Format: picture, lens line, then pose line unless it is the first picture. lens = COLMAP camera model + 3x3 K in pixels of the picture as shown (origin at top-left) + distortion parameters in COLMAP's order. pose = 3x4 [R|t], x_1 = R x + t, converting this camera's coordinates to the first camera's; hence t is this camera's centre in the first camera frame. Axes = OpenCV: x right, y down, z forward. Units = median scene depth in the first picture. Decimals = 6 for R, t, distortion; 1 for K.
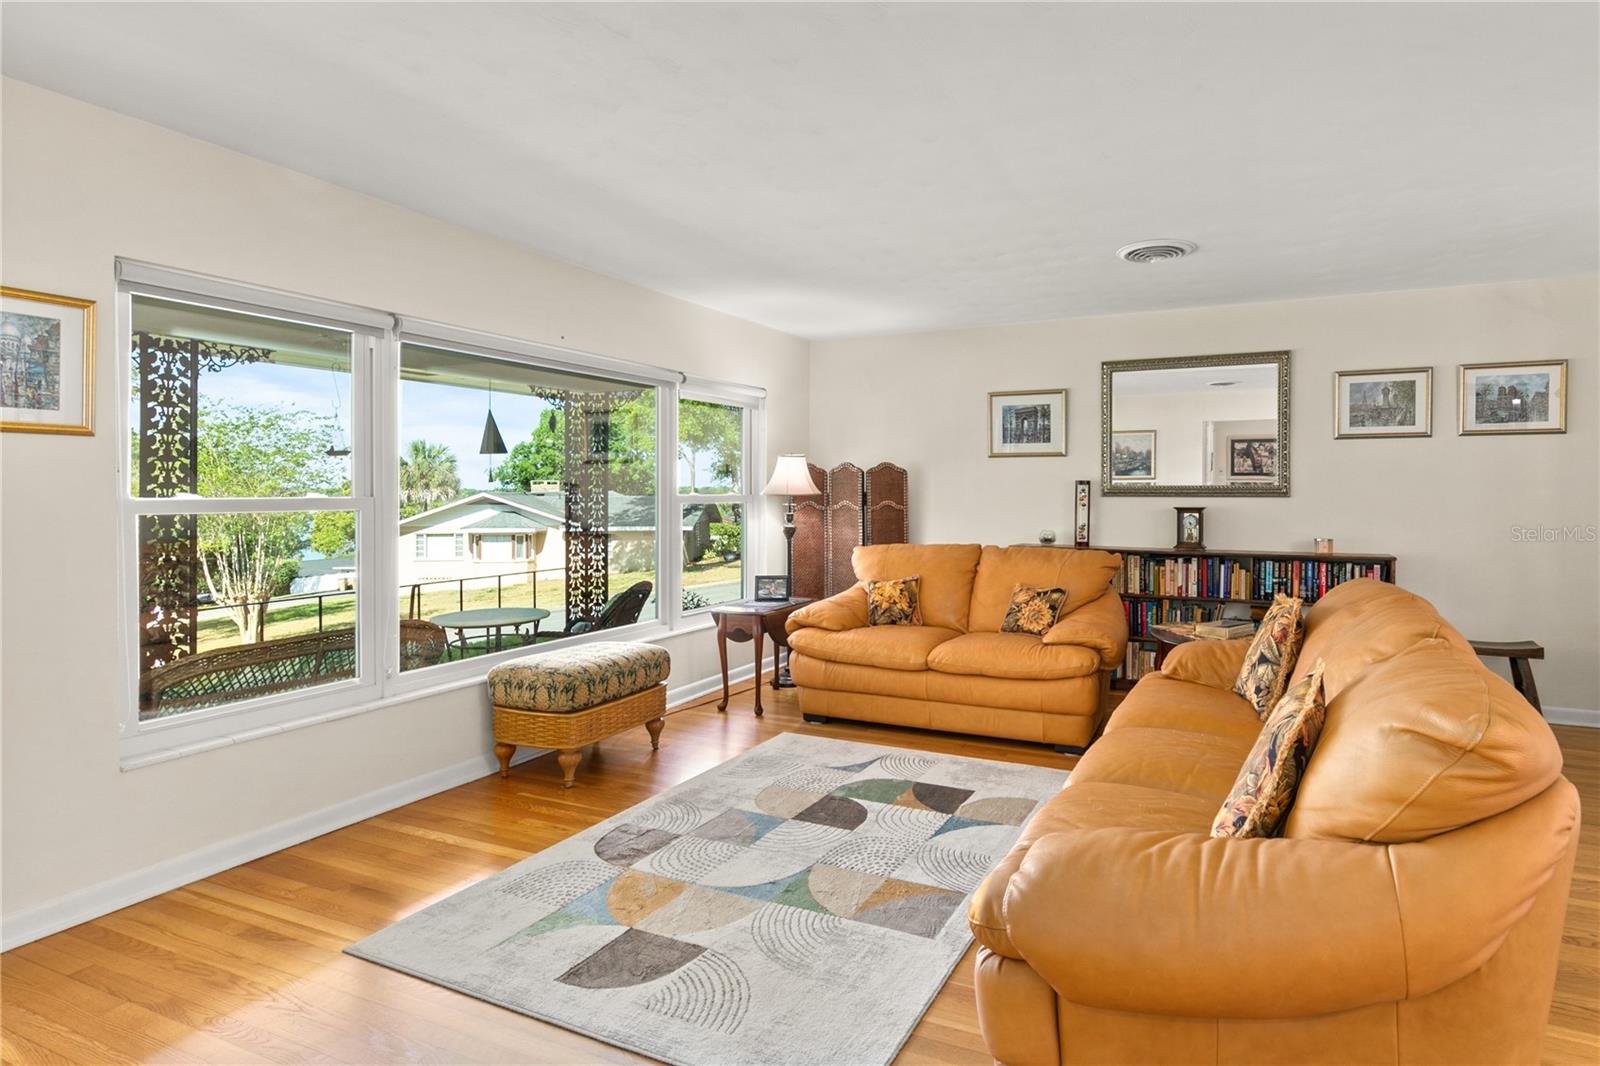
lens RADIAL K [[742.6, 0, 784.5], [0, 742.6, 494.8], [0, 0, 1]] dist [0.005336, -0.001281]
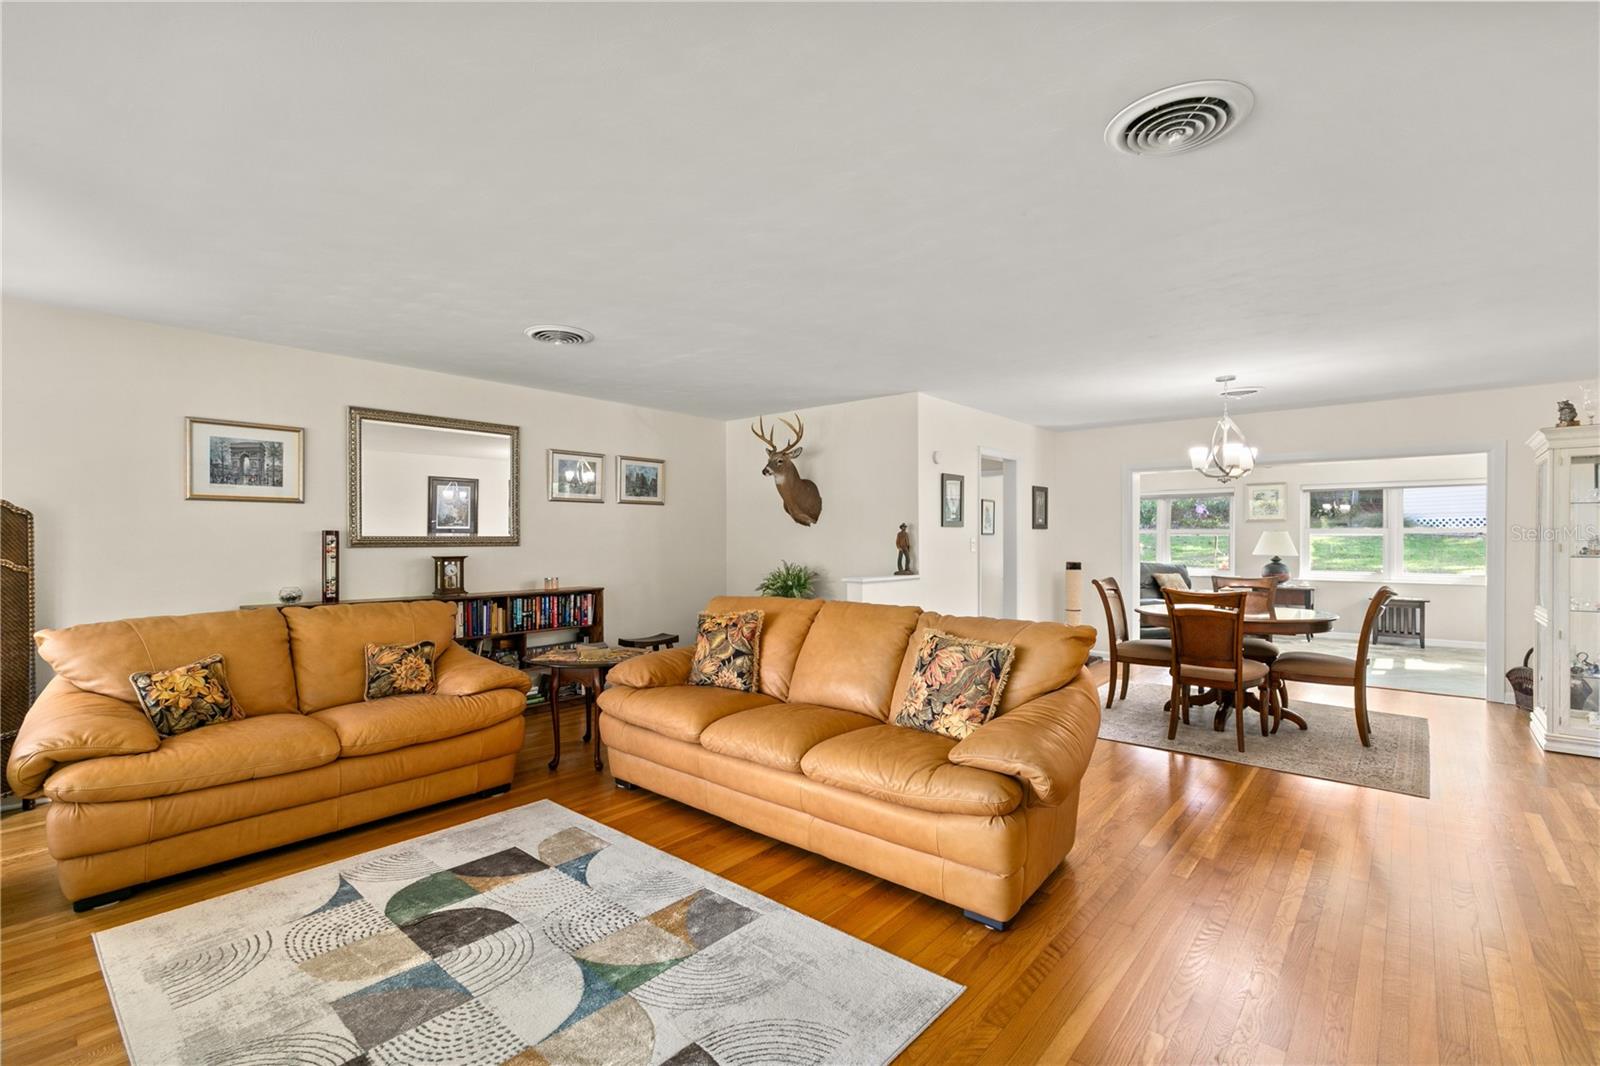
lens RADIAL K [[706.7, 0, 799.7], [0, 706.7, 541.6], [0, 0, 1]] dist [0.003926, 0.001634]
pose [[0.317518, -0.005240, 0.948238, -0.314167], [0.010573, 0.999942, 0.001985, -0.001559], [-0.948193, 0.009395, 0.317555, 0.211914]]
